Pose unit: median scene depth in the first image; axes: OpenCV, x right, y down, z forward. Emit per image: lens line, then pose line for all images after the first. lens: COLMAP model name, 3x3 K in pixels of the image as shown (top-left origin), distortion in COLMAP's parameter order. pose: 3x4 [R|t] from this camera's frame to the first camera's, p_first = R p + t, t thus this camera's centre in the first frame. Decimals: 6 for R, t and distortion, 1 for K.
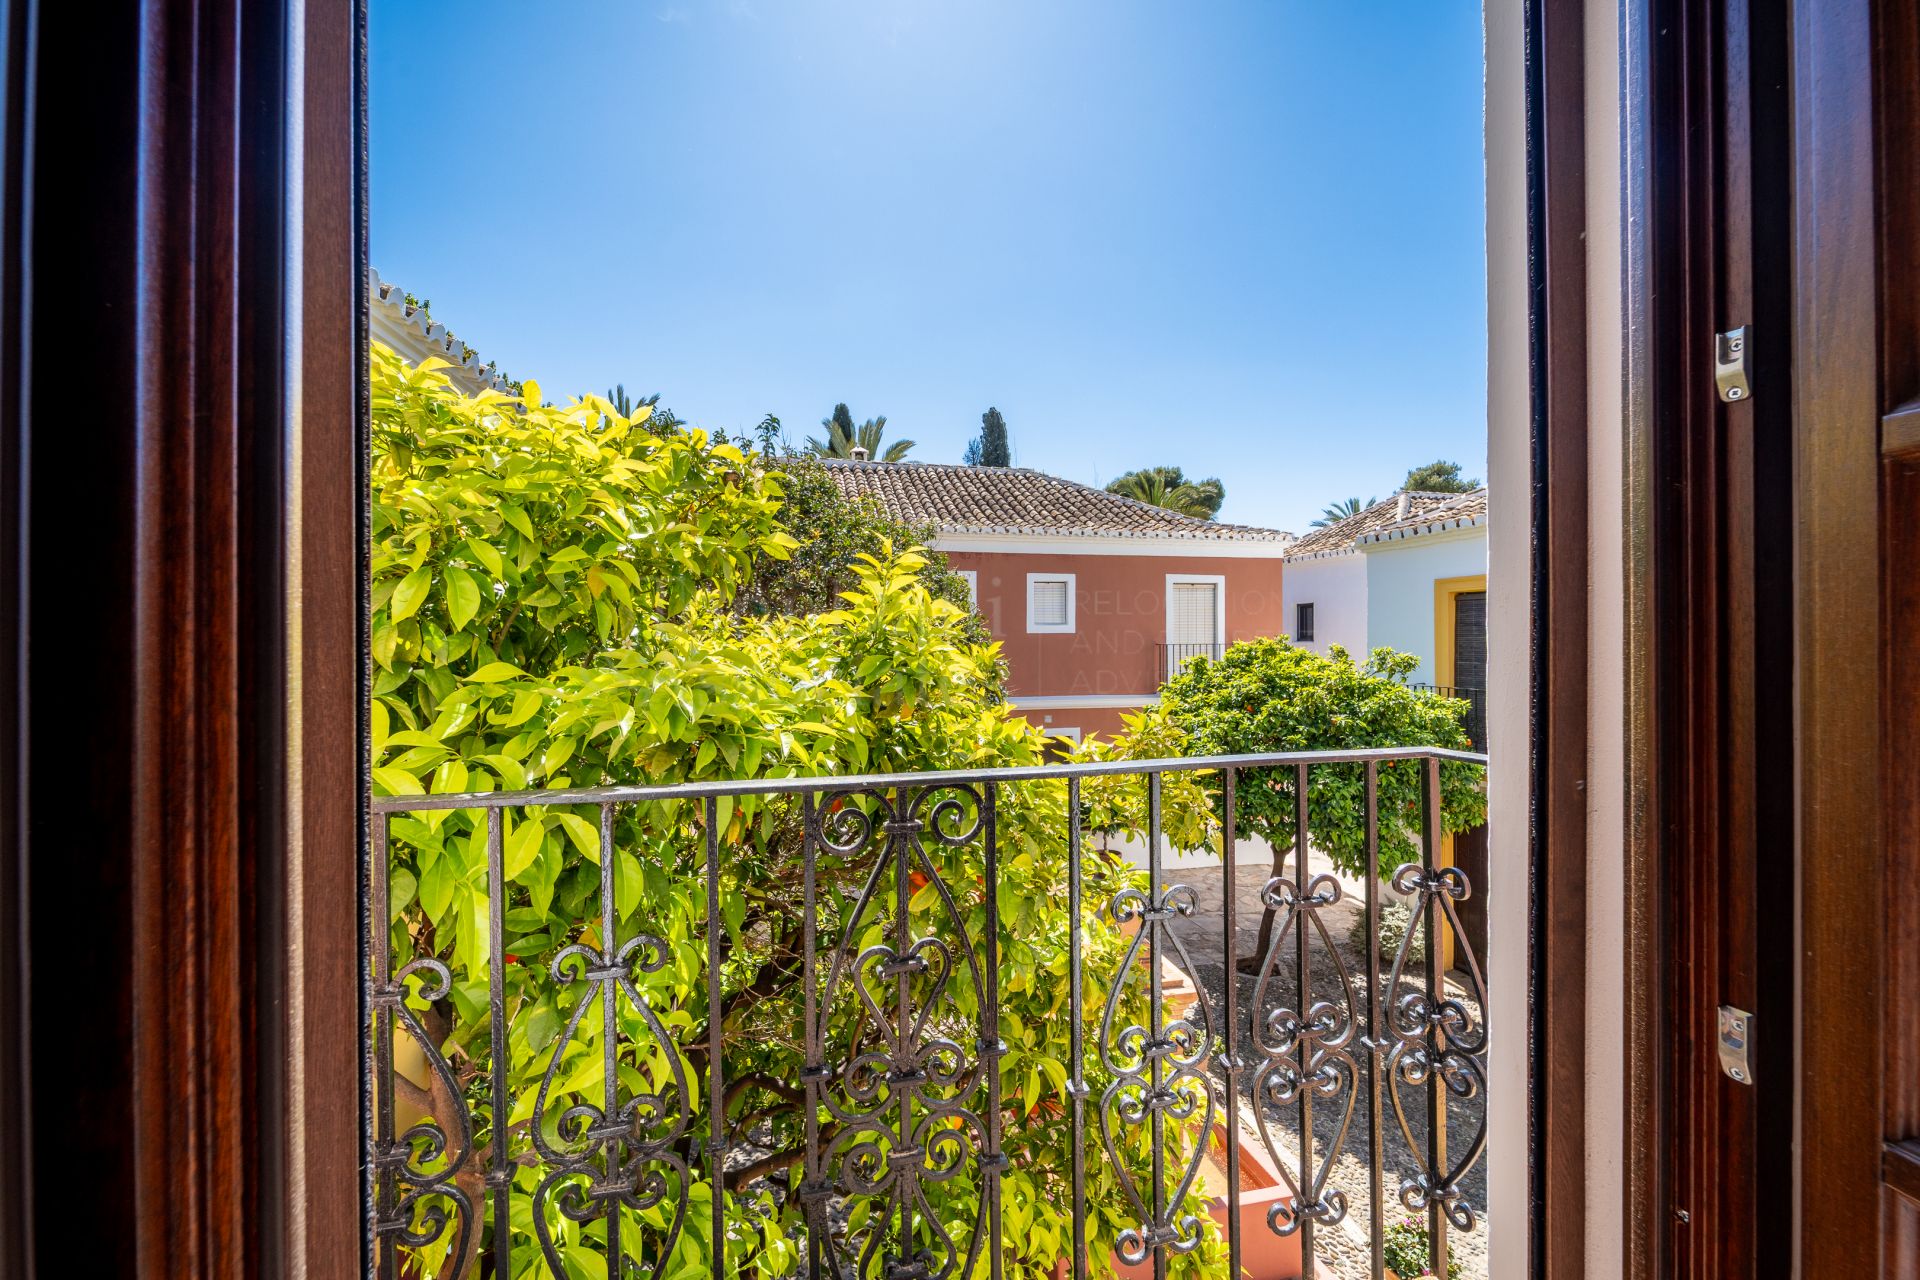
lens RADIAL K [[733.9, 0, 960.0], [0, 733.9, 640.0], [0, 0, 1]] dist [0.000755, -0.000024]
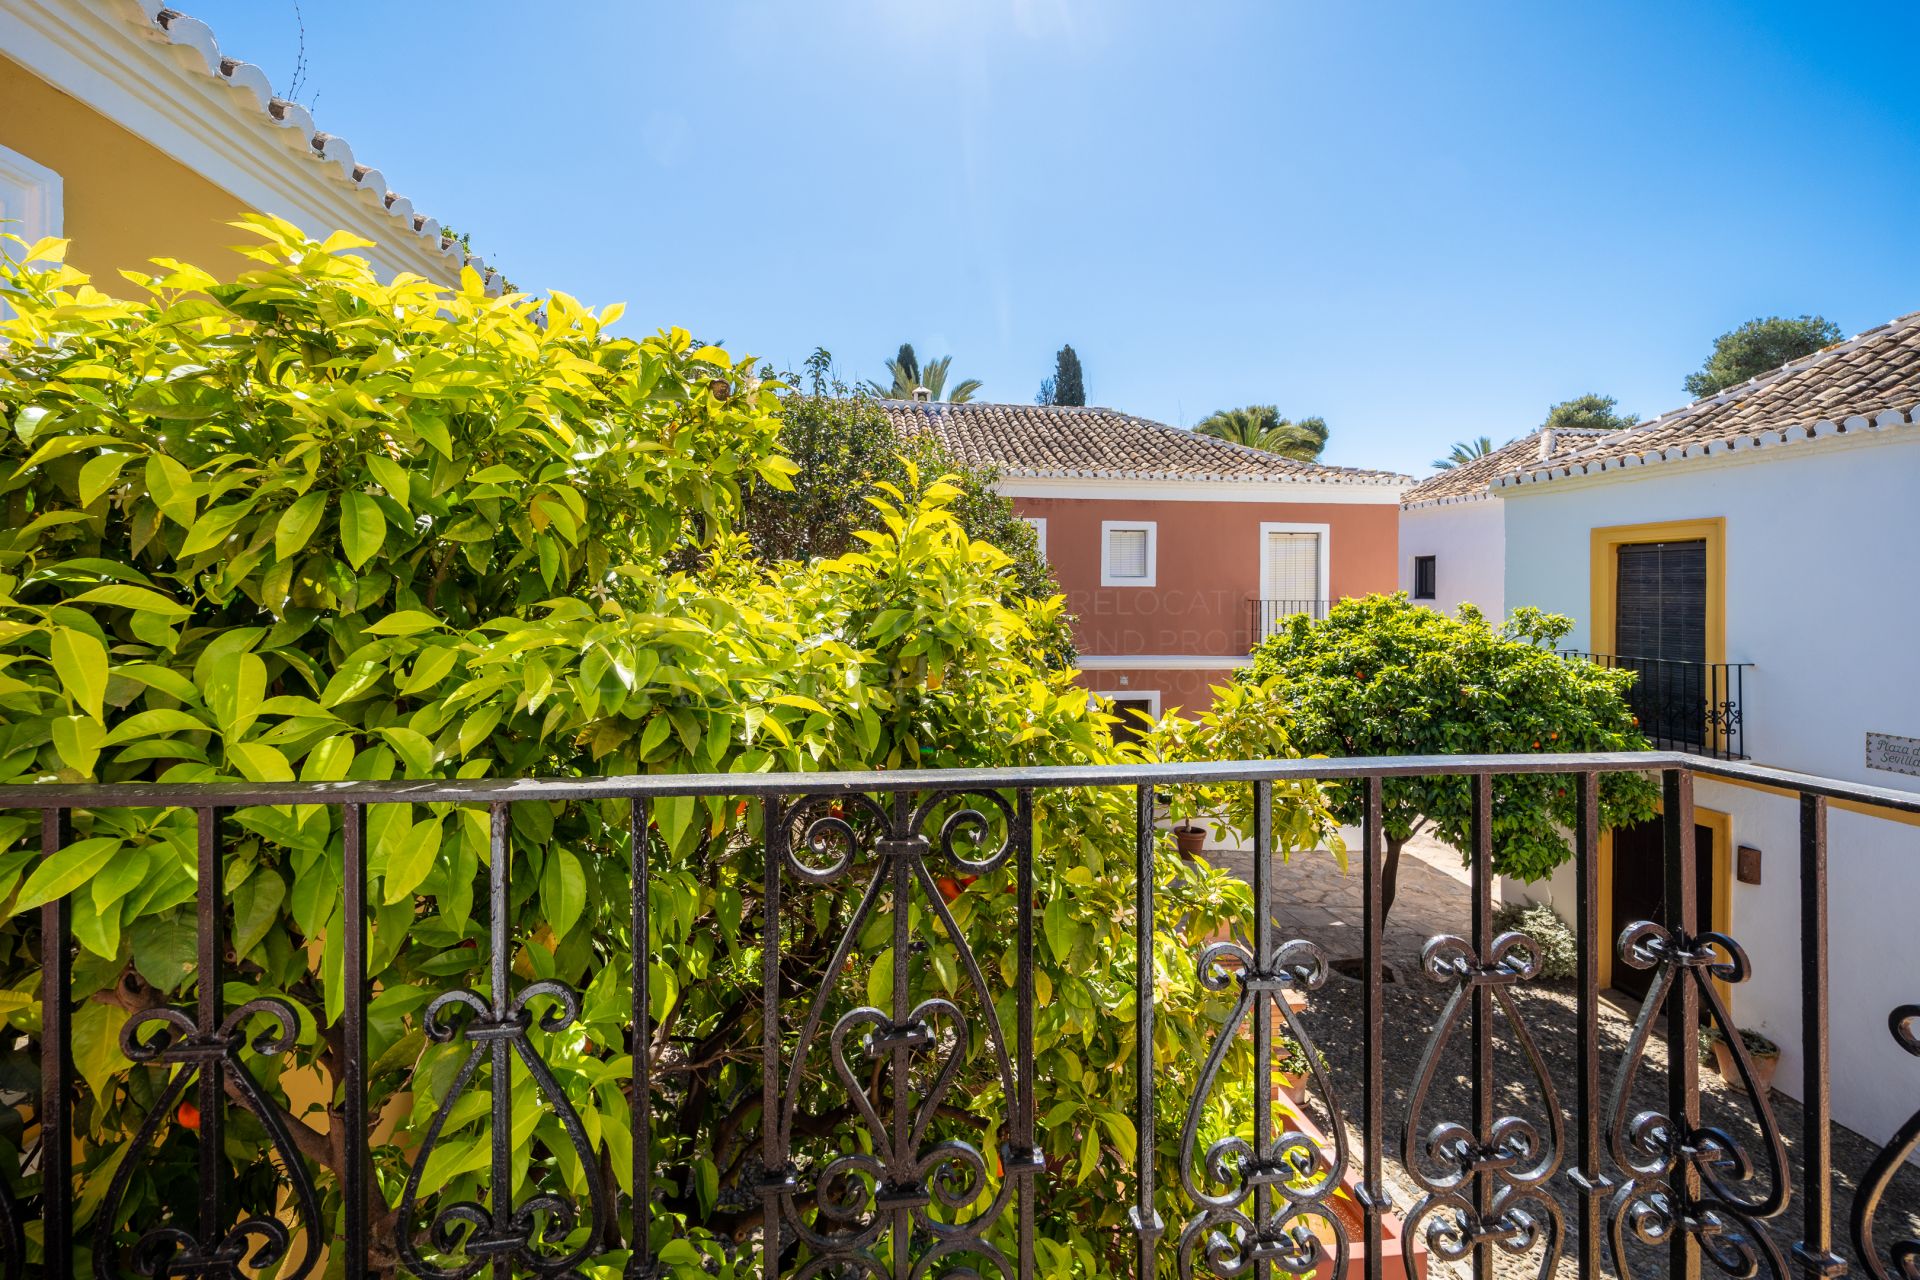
lens RADIAL K [[764.6, 0, 930.4], [0, 764.6, 585.7], [0, 0, 1]] dist [0.000347, -0.000352]
pose [[0.991300, 0.010900, -0.131170, 0.022705], [-0.012028, 0.999897, -0.007813, 0.001185], [0.131072, 0.009323, 0.991329, 0.123036]]
